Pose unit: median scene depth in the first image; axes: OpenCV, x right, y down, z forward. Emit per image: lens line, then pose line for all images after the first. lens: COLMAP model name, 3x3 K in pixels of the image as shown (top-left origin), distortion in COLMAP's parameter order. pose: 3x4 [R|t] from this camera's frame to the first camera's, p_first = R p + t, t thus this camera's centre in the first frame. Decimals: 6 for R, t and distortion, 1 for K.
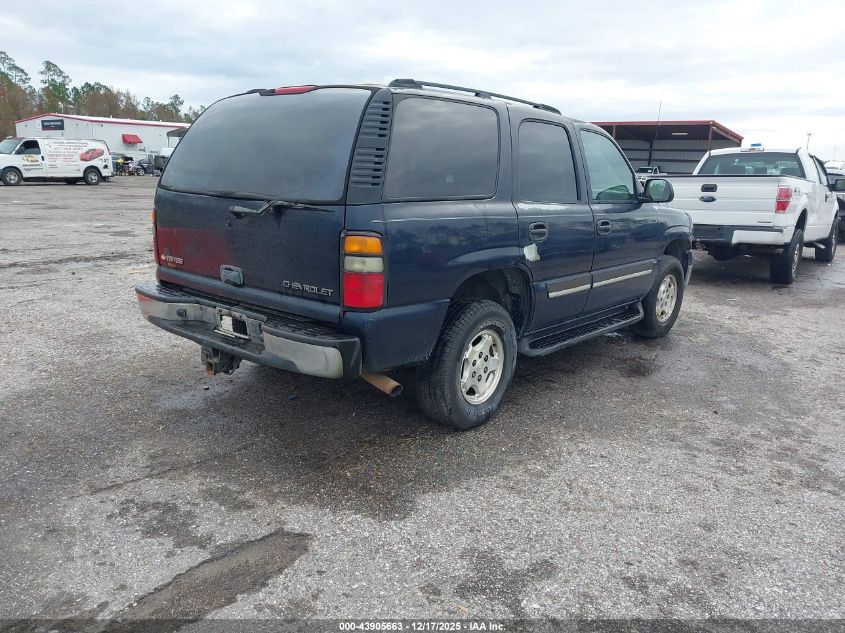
lens RADIAL K [[711.7, 0, 422.5], [0, 711.7, 316.5], [0, 0, 1]] dist [-0.000474, 0.003127]
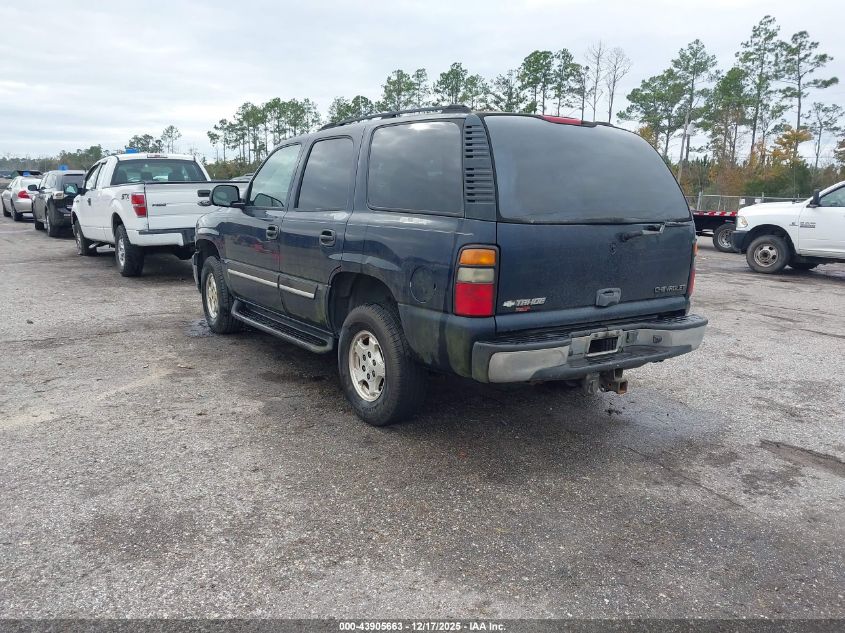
lens RADIAL K [[697.1, 0, 422.5], [0, 697.1, 316.5], [0, 0, 1]] dist [0.004918, 0.001453]
pose [[0.227458, -0.201126, 0.952791, -1.377168], [0.187470, 0.969180, 0.159831, -0.257718], [-0.955572, 0.142265, 0.258153, 1.046706]]
